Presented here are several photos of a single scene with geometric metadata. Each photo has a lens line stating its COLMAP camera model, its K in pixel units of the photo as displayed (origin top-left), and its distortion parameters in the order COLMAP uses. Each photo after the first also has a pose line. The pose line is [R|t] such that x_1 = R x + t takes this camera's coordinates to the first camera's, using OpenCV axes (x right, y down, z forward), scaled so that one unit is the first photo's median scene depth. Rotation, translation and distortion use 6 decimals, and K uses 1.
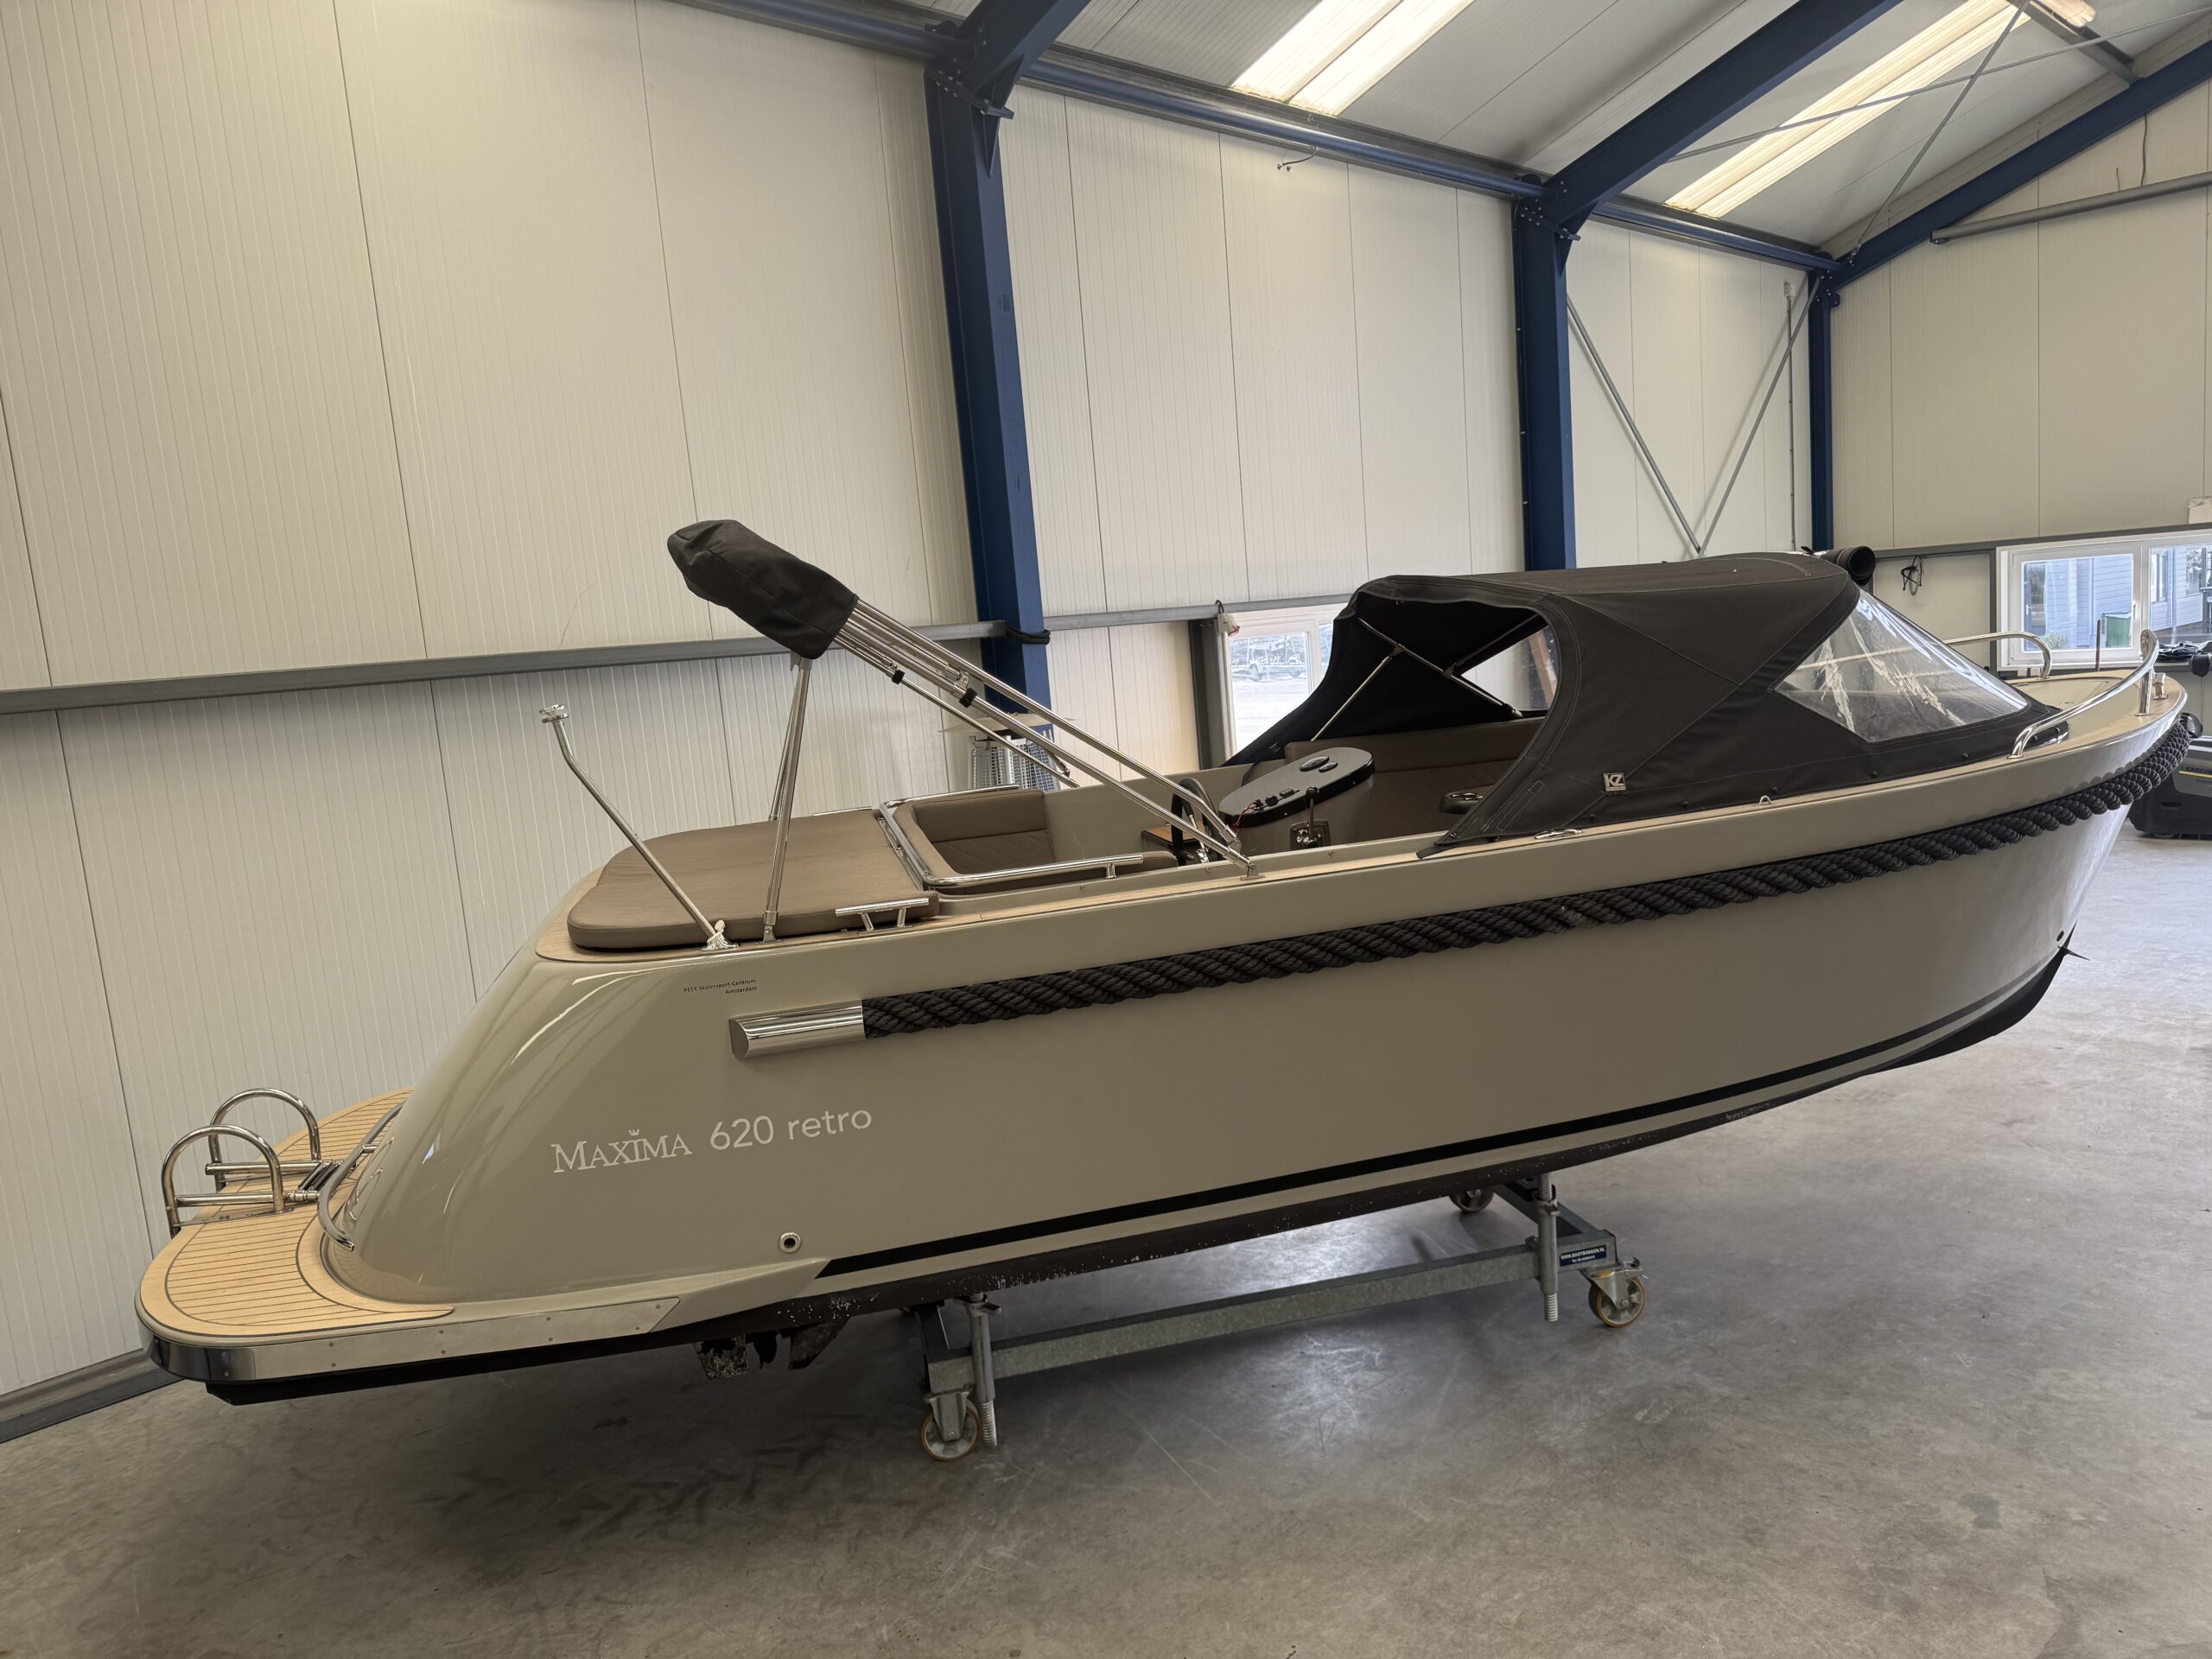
lens RADIAL K [[1551.1, 0, 1119.7], [0, 1551.1, 835.9], [0, 0, 1]] dist [0.057692, -0.077916]
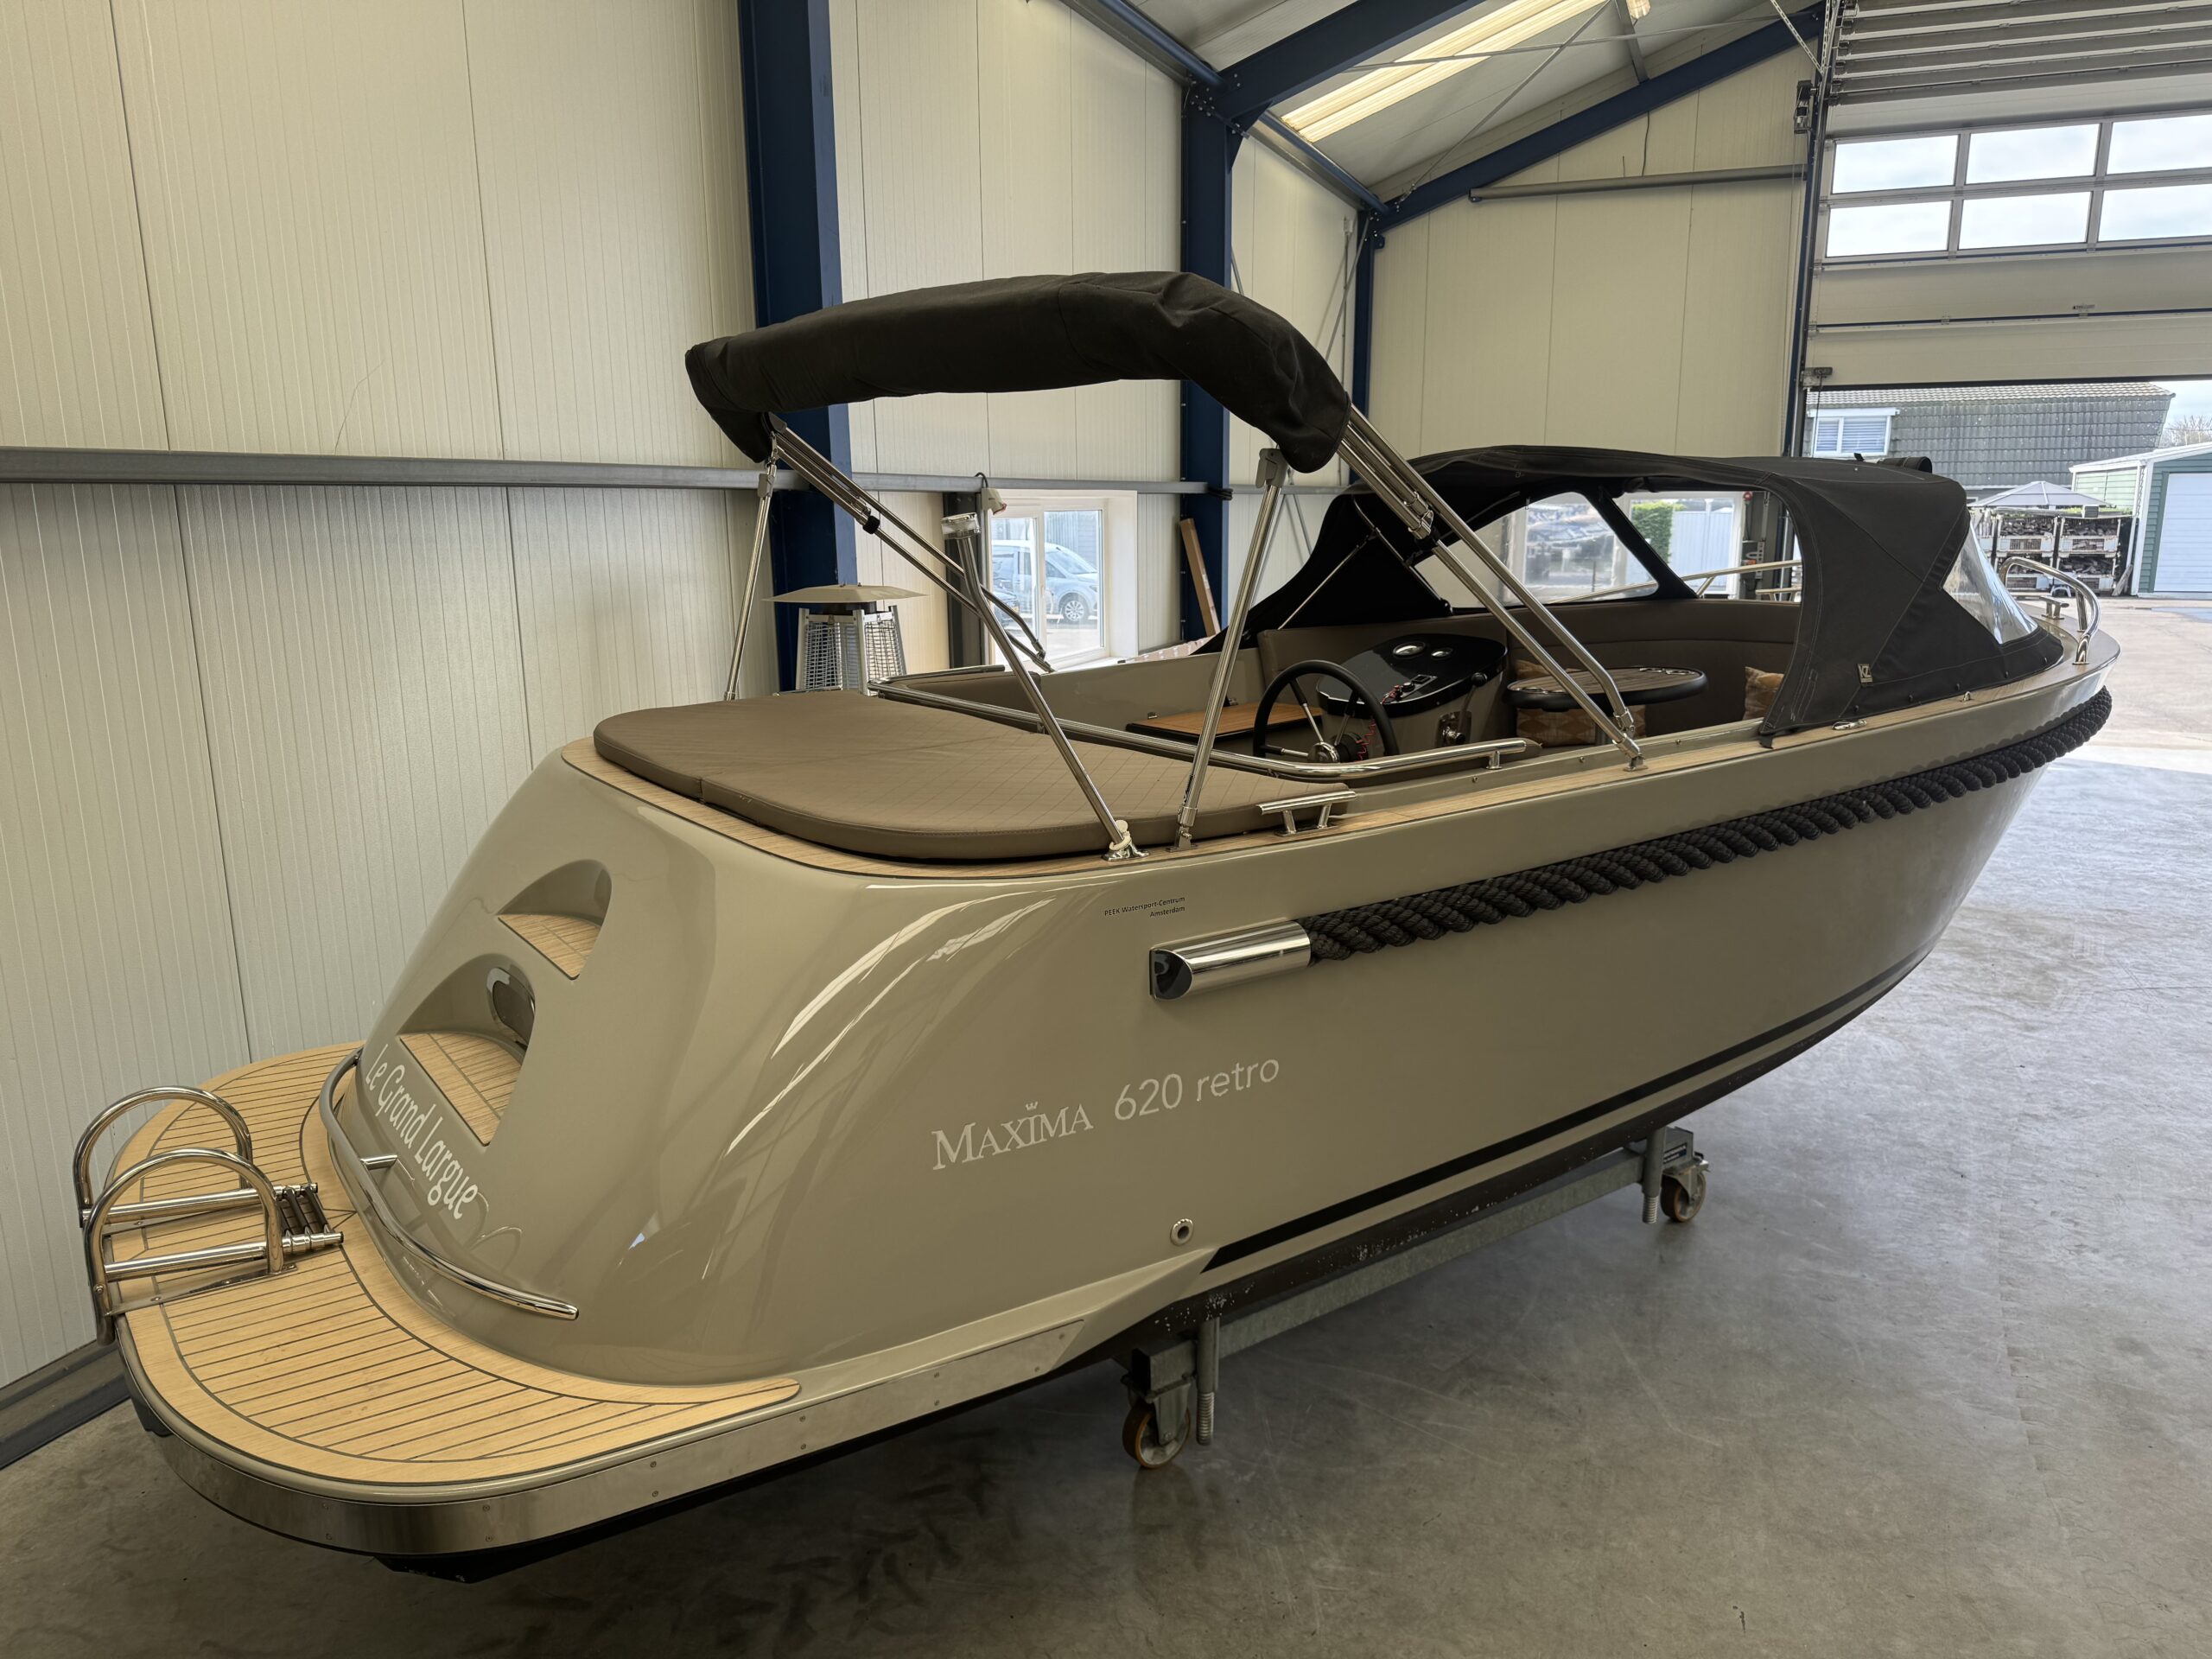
lens RADIAL K [[1555.2, 0, 1116.9], [0, 1555.2, 830.0], [0, 0, 1]] dist [0.074042, -0.095393]
pose [[0.914603, -0.008315, 0.404268, -0.494334], [-0.012882, 0.998682, 0.049685, 0.019215], [-0.404148, -0.050650, 0.913290, 0.275208]]
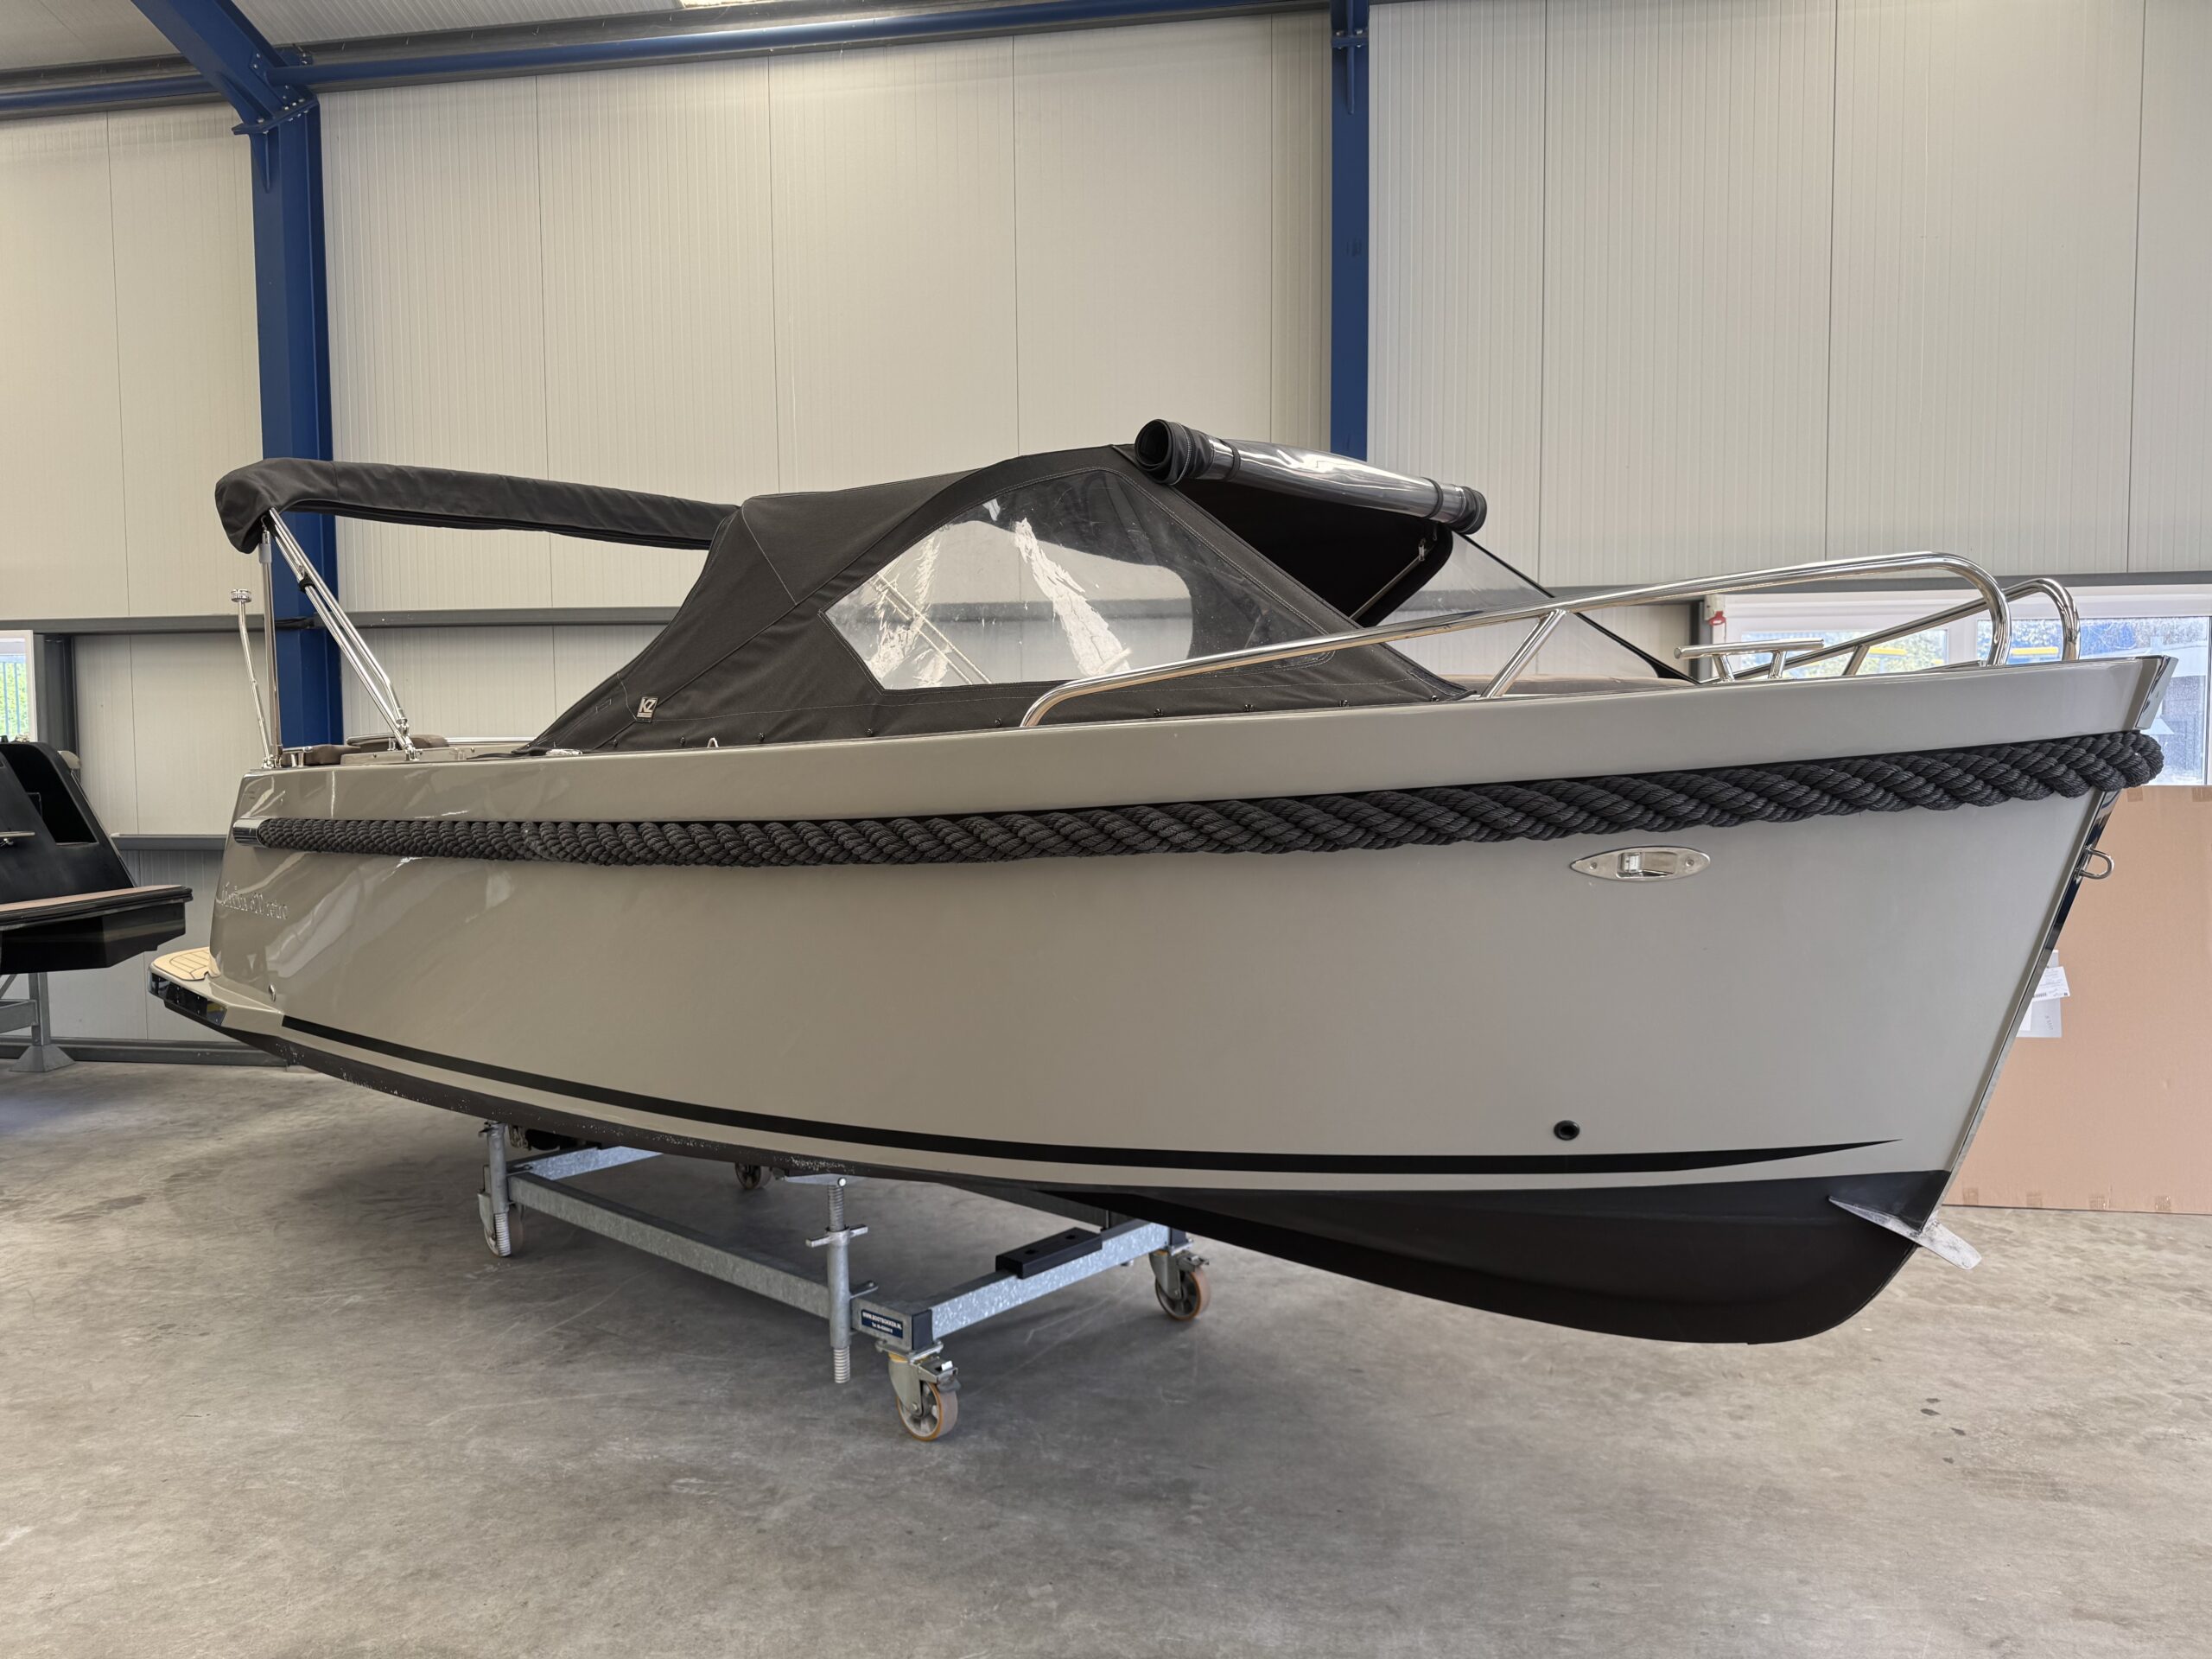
lens RADIAL K [[1577.1, 0, 1114.2], [0, 1577.1, 822.1], [0, 0, 1]] dist [0.006388, -0.005752]
pose [[0.573290, 0.122206, -0.810188, 1.148764], [-0.151033, 0.987632, 0.042100, -0.046532], [0.805312, 0.098229, 0.584656, 0.686674]]
